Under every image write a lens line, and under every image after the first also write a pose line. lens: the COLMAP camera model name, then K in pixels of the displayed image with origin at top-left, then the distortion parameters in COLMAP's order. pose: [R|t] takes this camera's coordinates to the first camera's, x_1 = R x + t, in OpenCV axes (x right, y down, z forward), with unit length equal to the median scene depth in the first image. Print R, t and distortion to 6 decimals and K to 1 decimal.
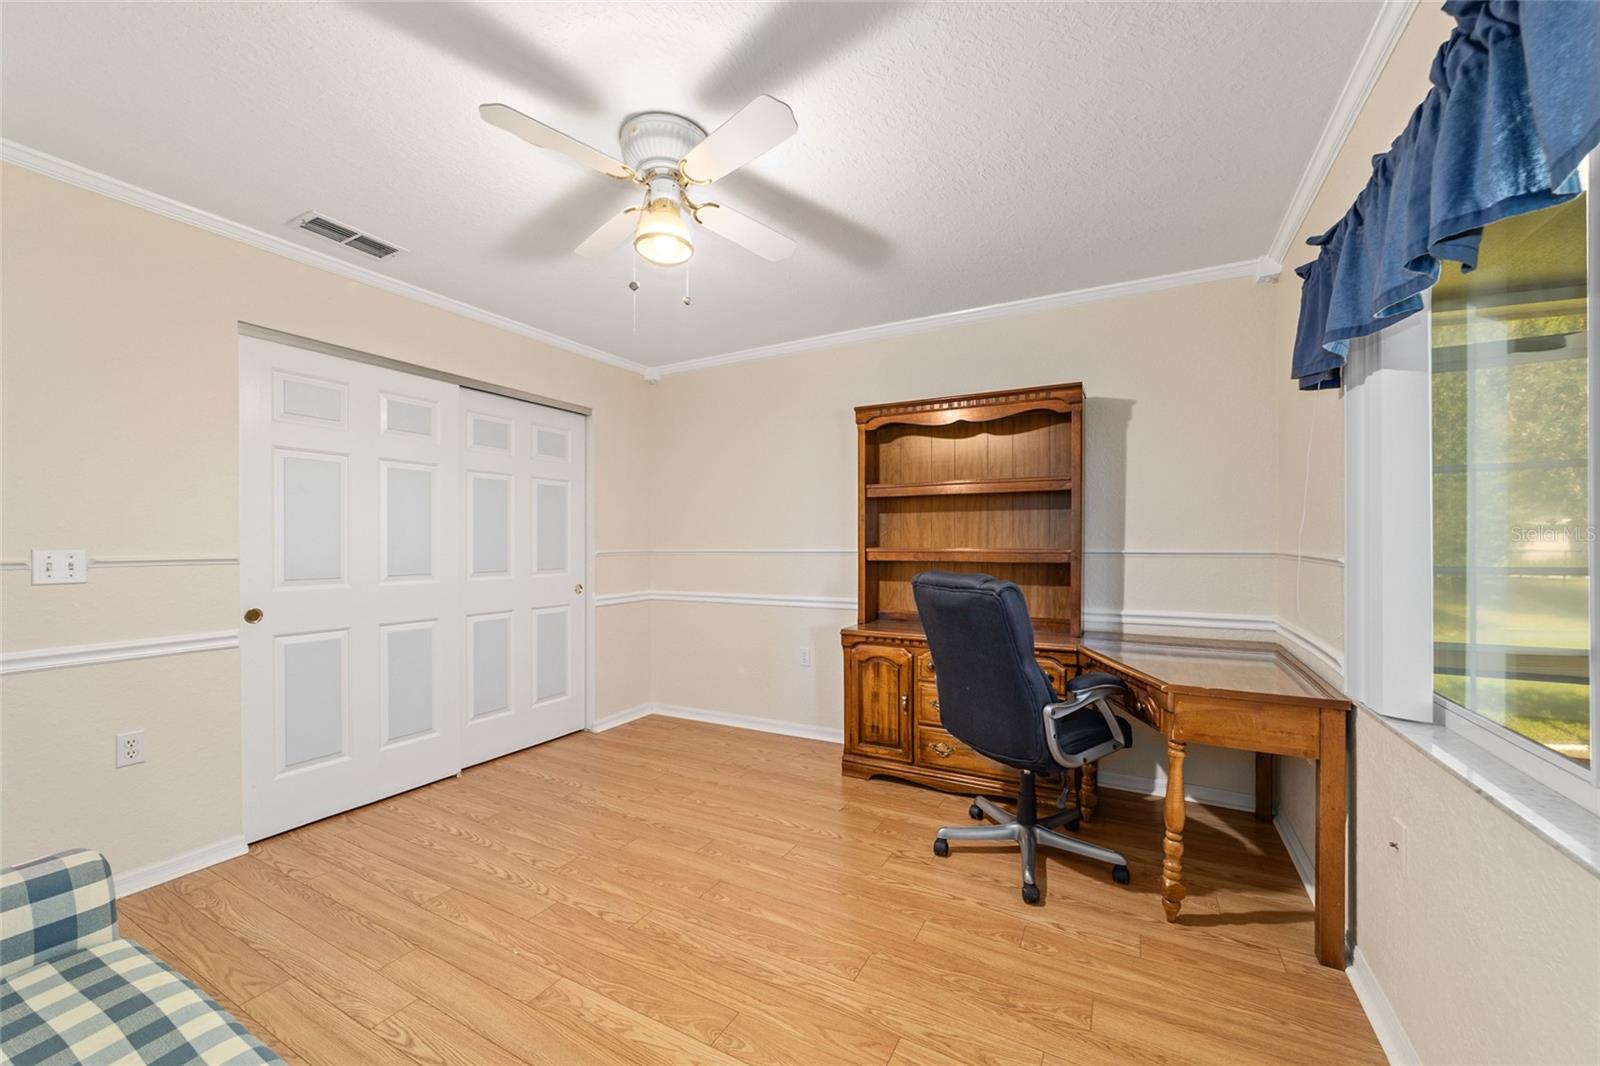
lens RADIAL K [[619.5, 0, 794.3], [0, 619.5, 539.7], [0, 0, 1]] dist [-0.025724, 0.011792]
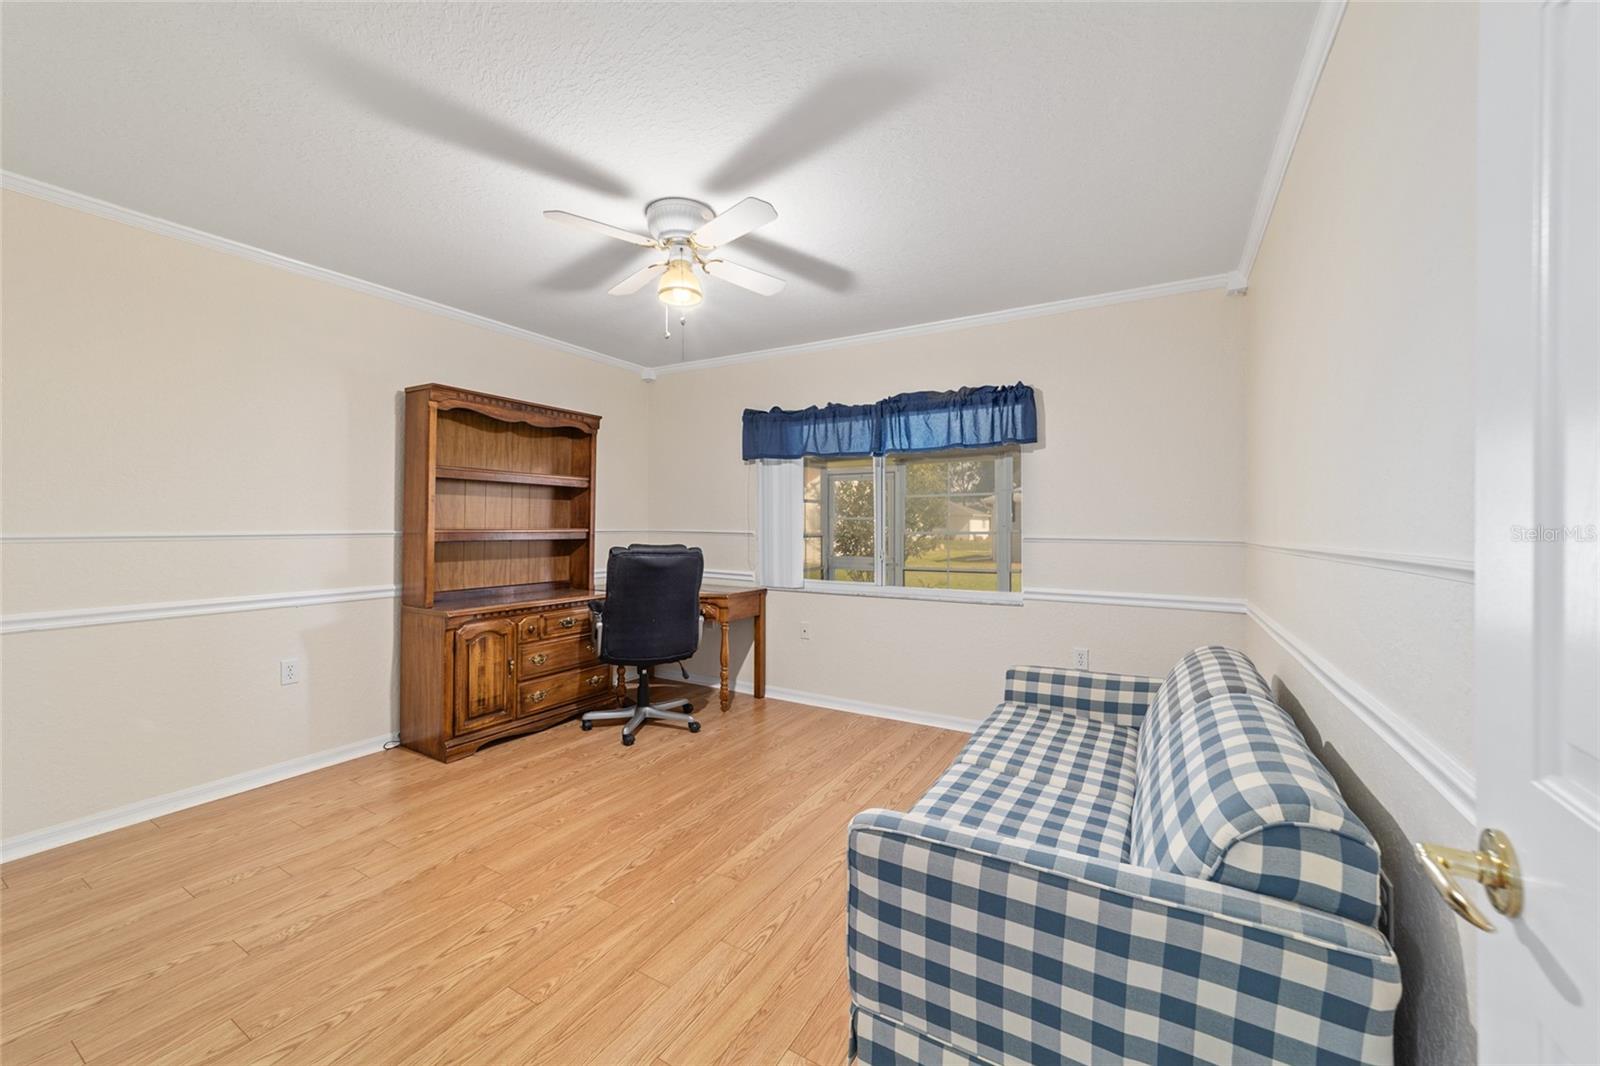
lens RADIAL K [[612.2, 0, 795.4], [0, 612.2, 526.7], [0, 0, 1]] dist [-0.017127, 0.007967]
pose [[0.038428, -0.000889, 0.999261, -0.938570], [-0.011132, 0.999937, 0.001318, 0.001735], [-0.999199, -0.011174, 0.038416, 0.459345]]
